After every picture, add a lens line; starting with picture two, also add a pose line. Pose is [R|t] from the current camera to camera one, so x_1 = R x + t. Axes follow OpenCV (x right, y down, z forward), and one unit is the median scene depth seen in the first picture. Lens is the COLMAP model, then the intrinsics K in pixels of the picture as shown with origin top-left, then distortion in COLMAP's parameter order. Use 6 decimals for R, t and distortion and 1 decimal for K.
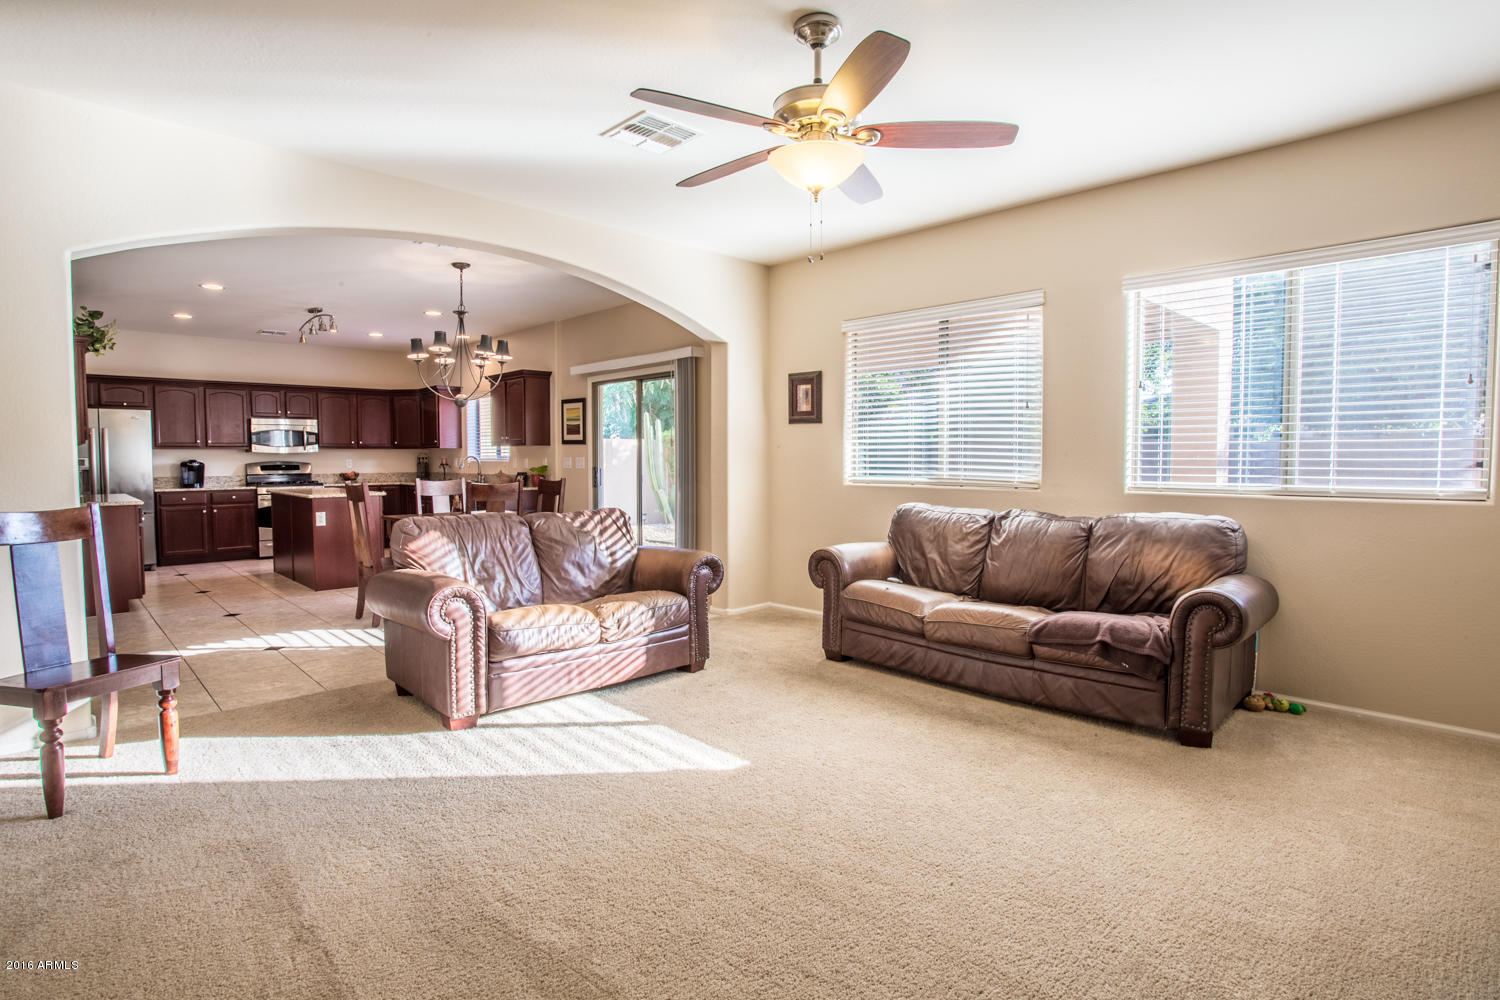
lens RADIAL K [[762.5, 0, 754.1], [0, 762.5, 498.0], [0, 0, 1]] dist [-0.054980, 0.006513]
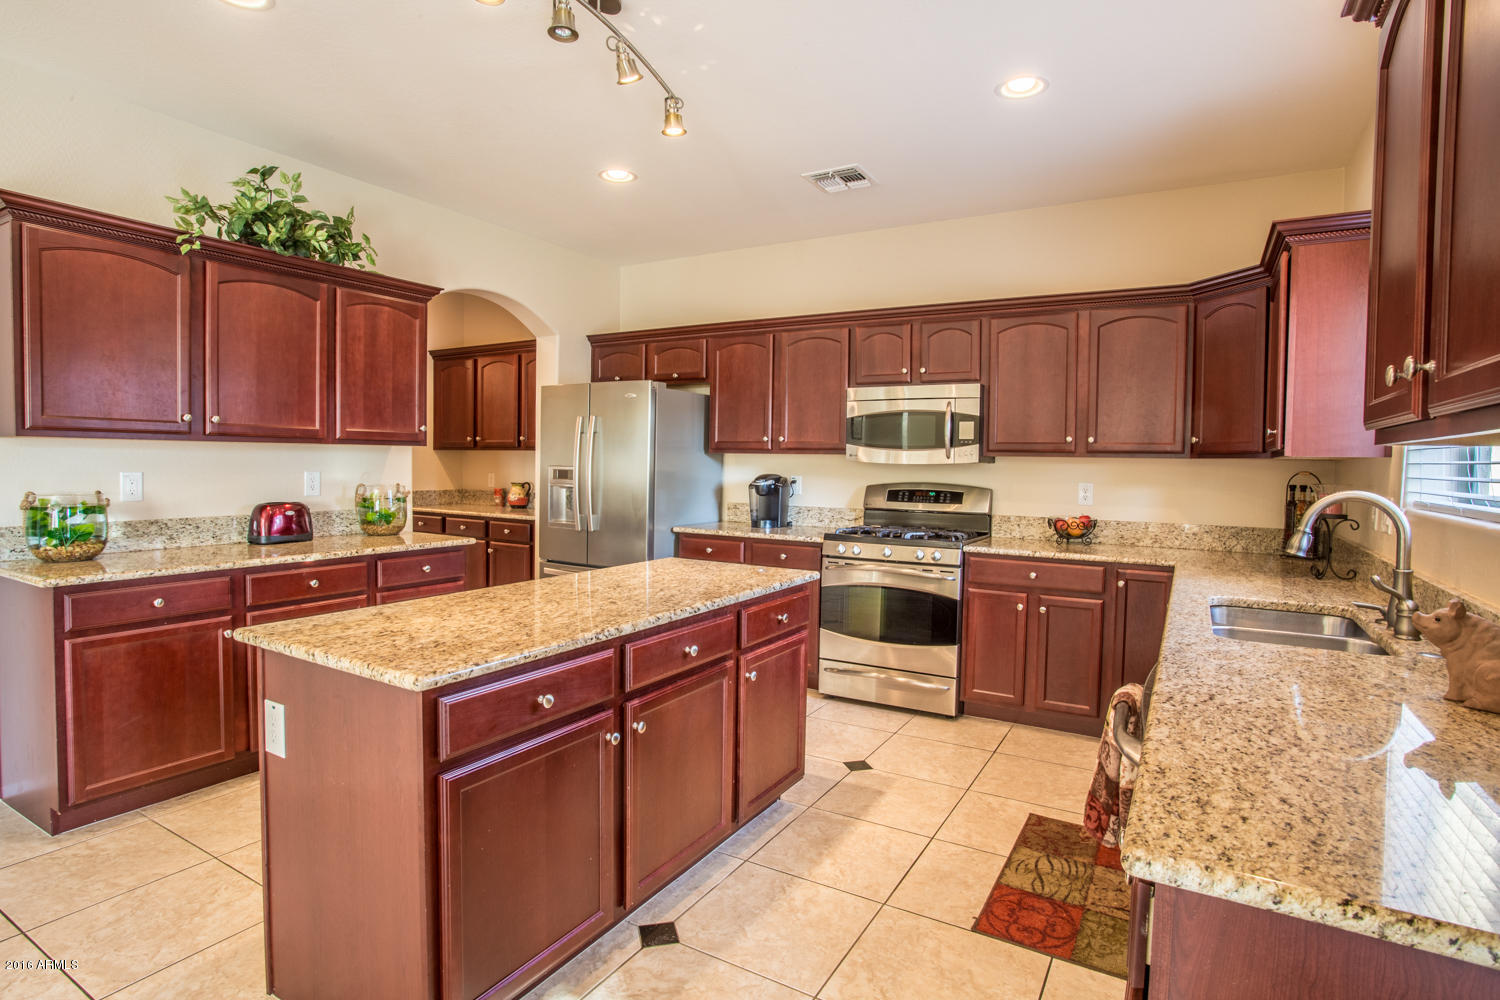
lens RADIAL K [[762.5, 0, 750.4], [0, 762.5, 496.8], [0, 0, 1]] dist [-0.054980, 0.006513]
pose [[0.260295, 0.051656, -0.964146, -0.223564], [-0.070028, 0.996948, 0.034508, -0.050012], [0.962986, 0.058535, 0.263118, 0.791622]]
